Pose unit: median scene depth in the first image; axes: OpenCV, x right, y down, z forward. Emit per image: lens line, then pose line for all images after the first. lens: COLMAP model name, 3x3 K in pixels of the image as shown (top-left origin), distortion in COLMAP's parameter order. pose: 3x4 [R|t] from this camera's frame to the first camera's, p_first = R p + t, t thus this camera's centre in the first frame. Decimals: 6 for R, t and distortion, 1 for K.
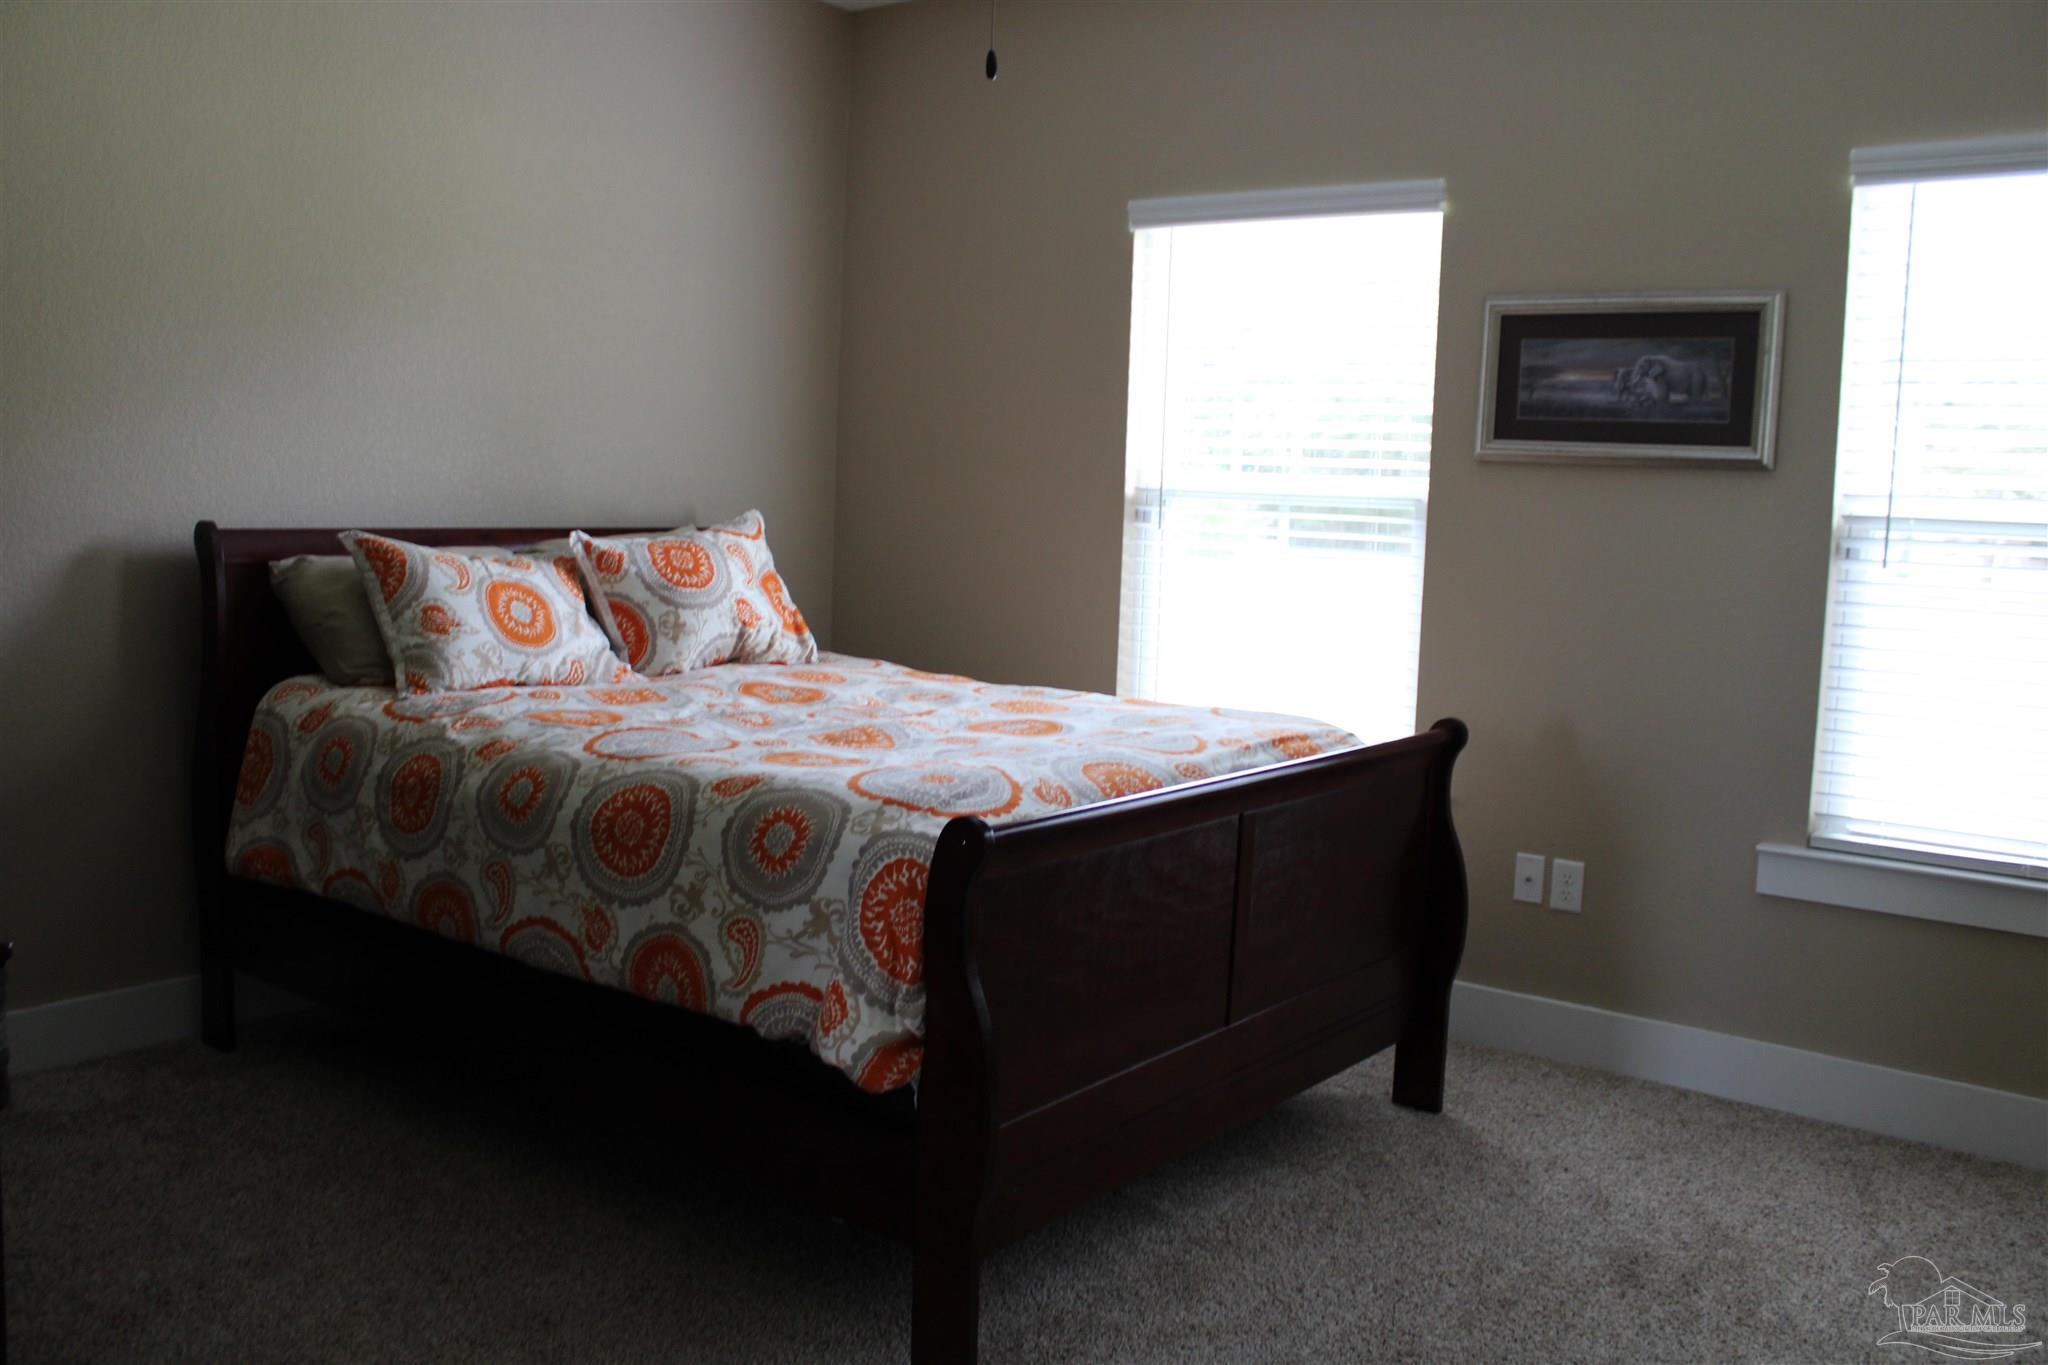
lens RADIAL K [[1705.0, 0, 1029.6], [0, 1705.0, 669.9], [0, 0, 1]] dist [-0.145906, 0.099665]
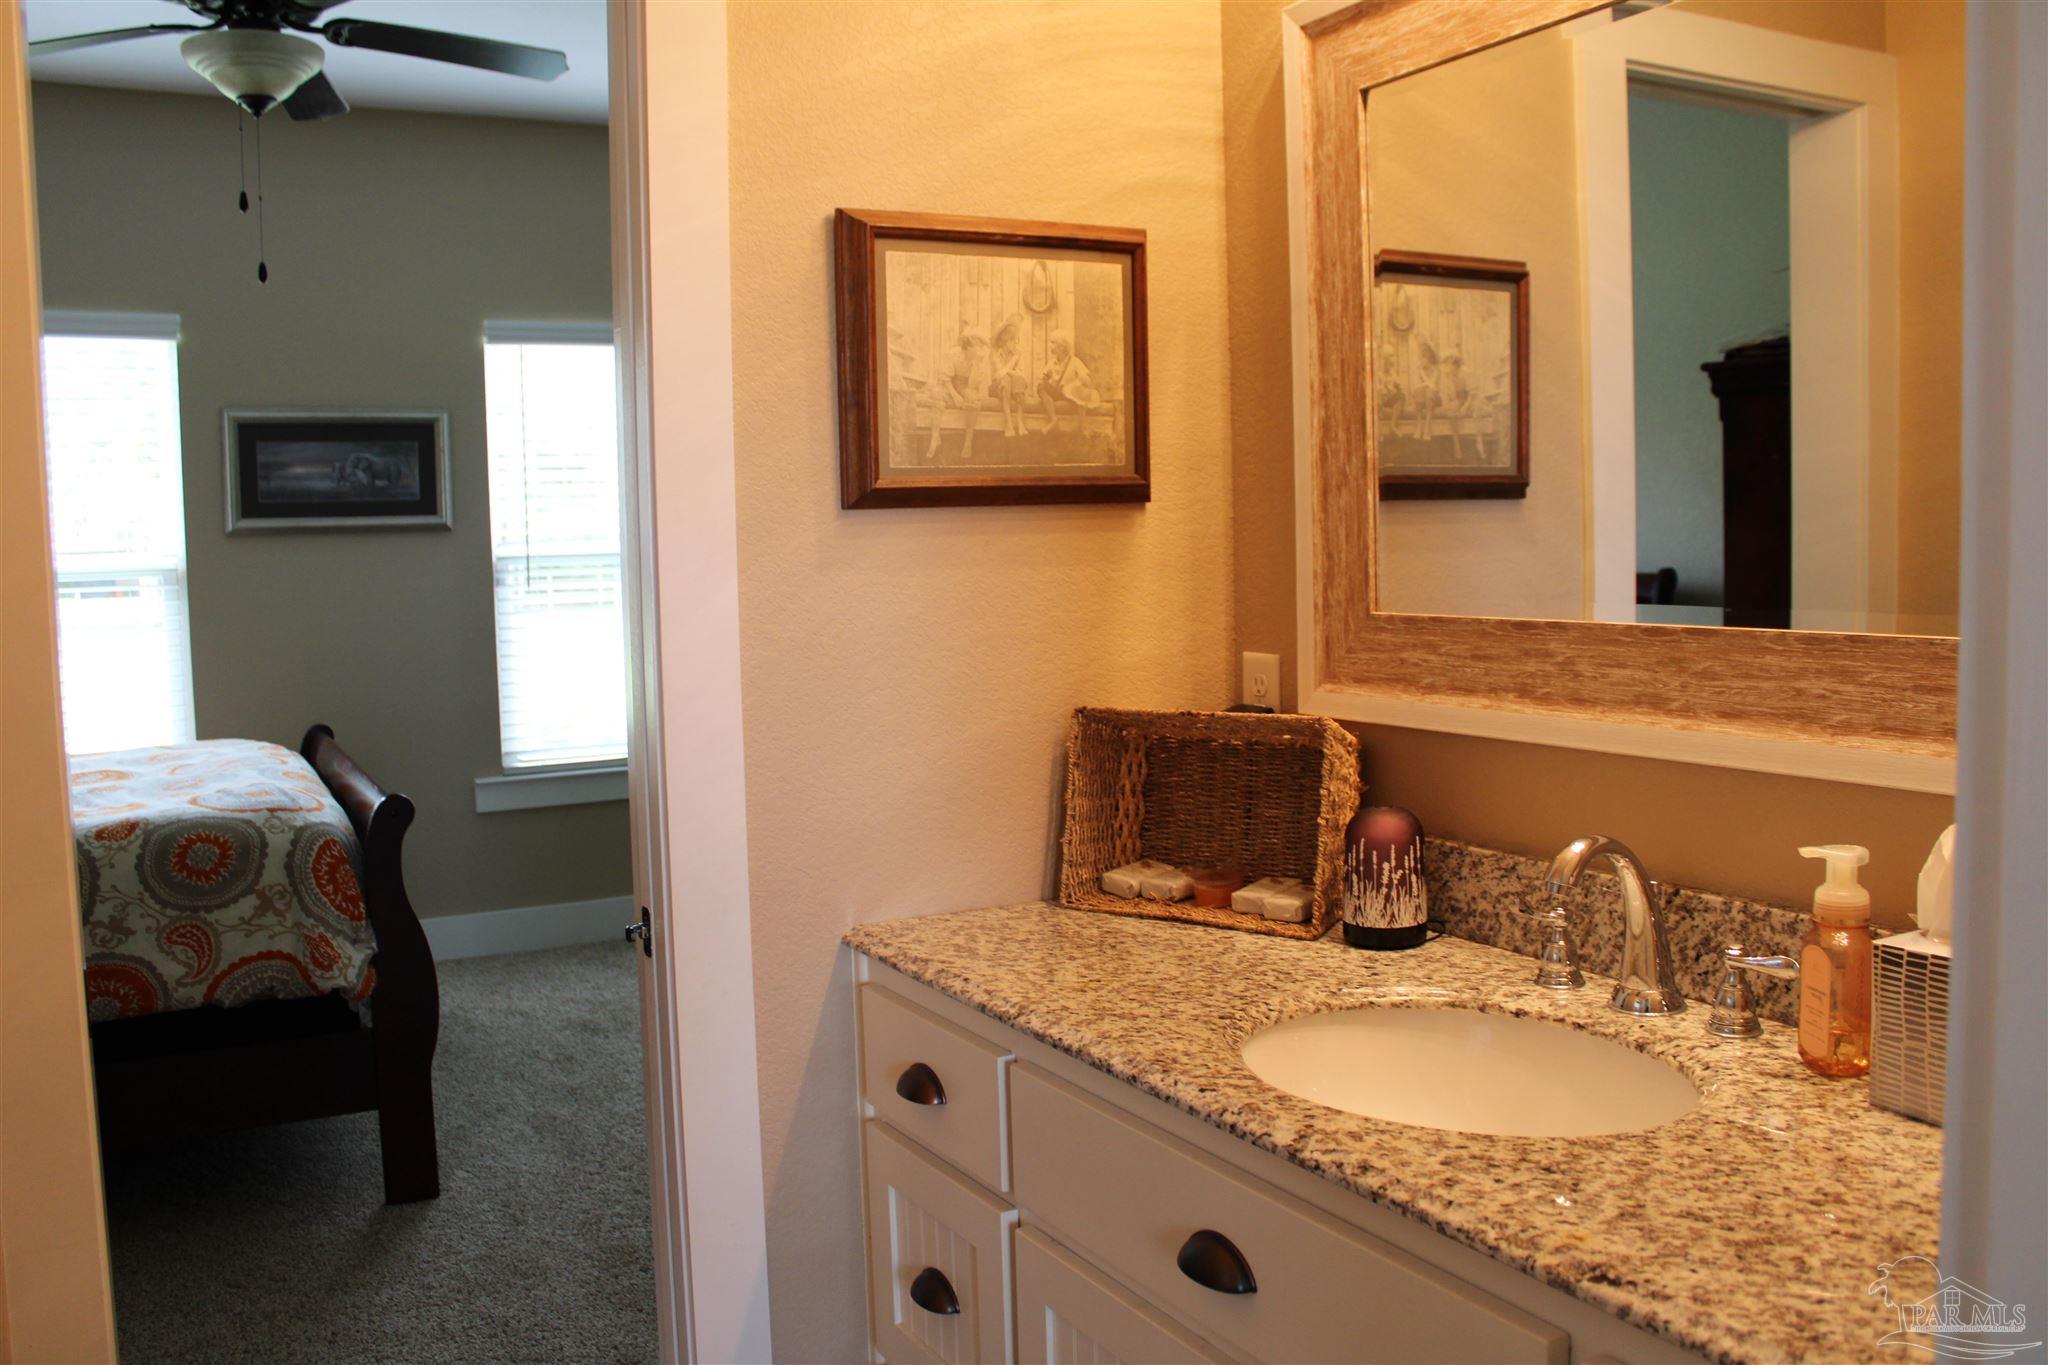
lens RADIAL K [[1705.0, 0, 1017.7], [0, 1705.0, 684.4], [0, 0, 1]] dist [-0.145906, 0.099665]
pose [[0.403784, -0.125439, 0.906214, -0.728540], [0.133476, 0.988034, 0.077291, -0.031914], [-0.905065, 0.089749, 0.415696, -0.073907]]
